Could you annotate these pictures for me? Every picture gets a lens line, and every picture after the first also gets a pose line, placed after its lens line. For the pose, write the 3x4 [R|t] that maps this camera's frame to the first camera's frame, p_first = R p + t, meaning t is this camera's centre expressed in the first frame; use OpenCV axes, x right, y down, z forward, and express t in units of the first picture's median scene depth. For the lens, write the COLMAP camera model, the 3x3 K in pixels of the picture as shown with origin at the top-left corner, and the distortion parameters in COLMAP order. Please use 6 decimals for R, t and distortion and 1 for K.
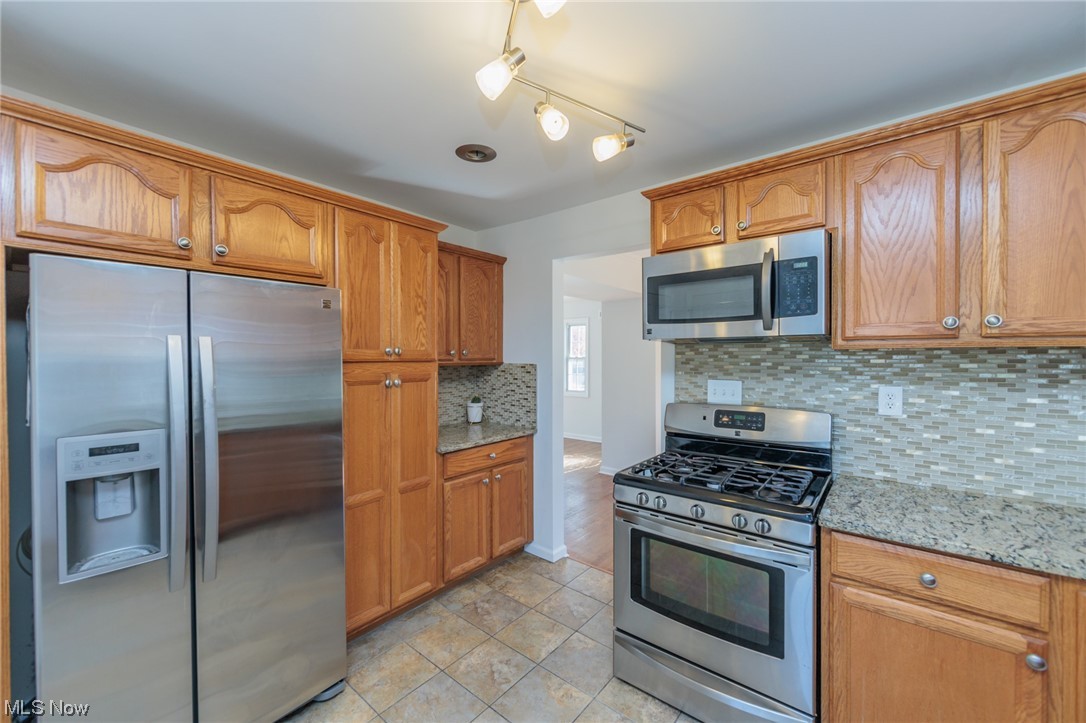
lens RADIAL K [[422.4, 0, 544.0], [0, 422.4, 359.6], [0, 0, 1]] dist [-0.002061, -0.000350]
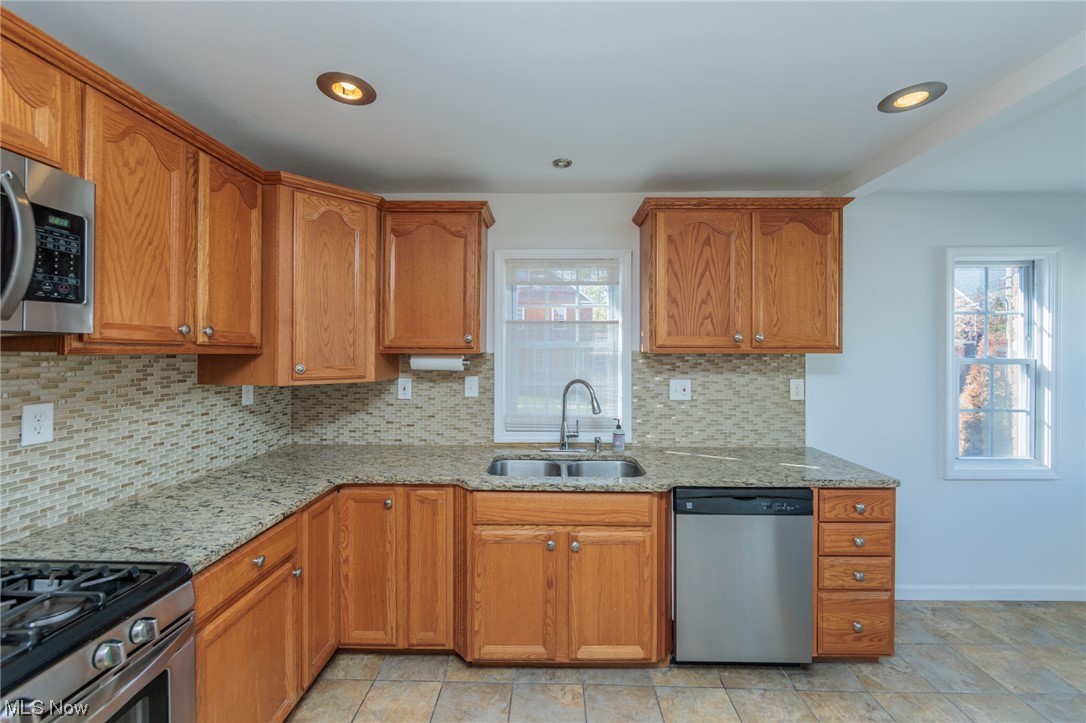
lens RADIAL K [[422.4, 0, 546.8], [0, 422.4, 352.7], [0, 0, 1]] dist [-0.002061, -0.000350]
pose [[-0.619269, 0.001395, 0.785178, -0.326882], [0.005847, 0.999979, 0.002836, -0.025238], [-0.785157, 0.006347, -0.619264, 0.794560]]
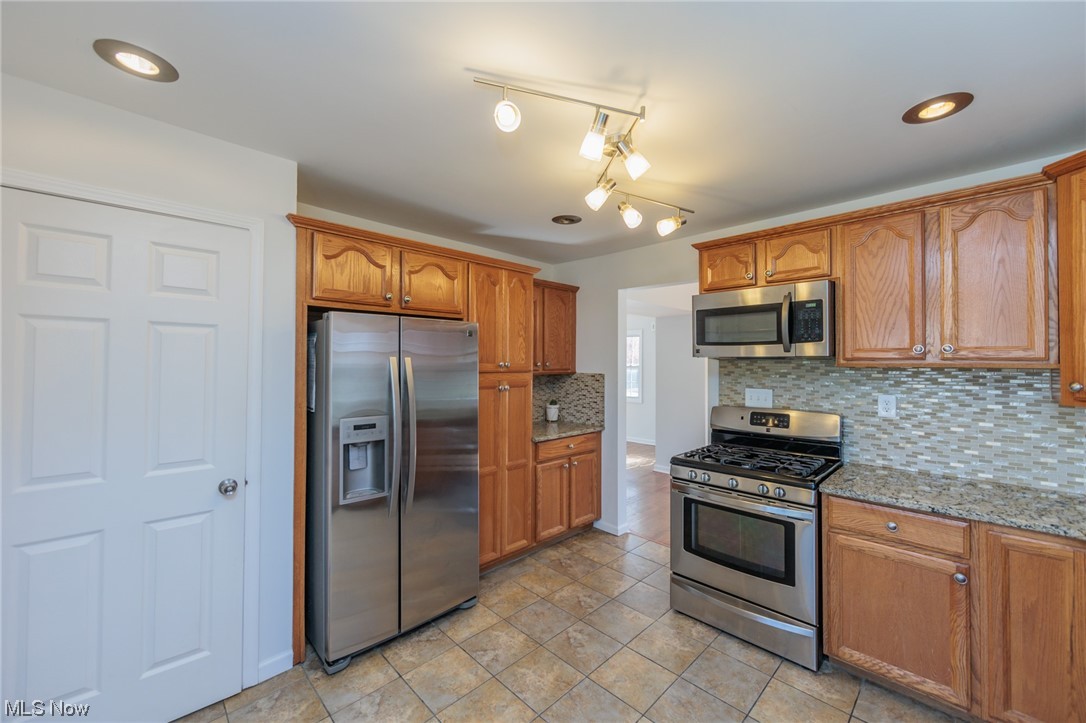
lens RADIAL K [[422.4, 0, 551.1], [0, 422.4, 357.3], [0, 0, 1]] dist [-0.002061, -0.000350]
pose [[0.995309, 0.004029, -0.096663, -0.095445], [-0.005945, 0.999791, -0.019537, -0.022443], [0.096564, 0.020020, 0.995125, -0.427730]]
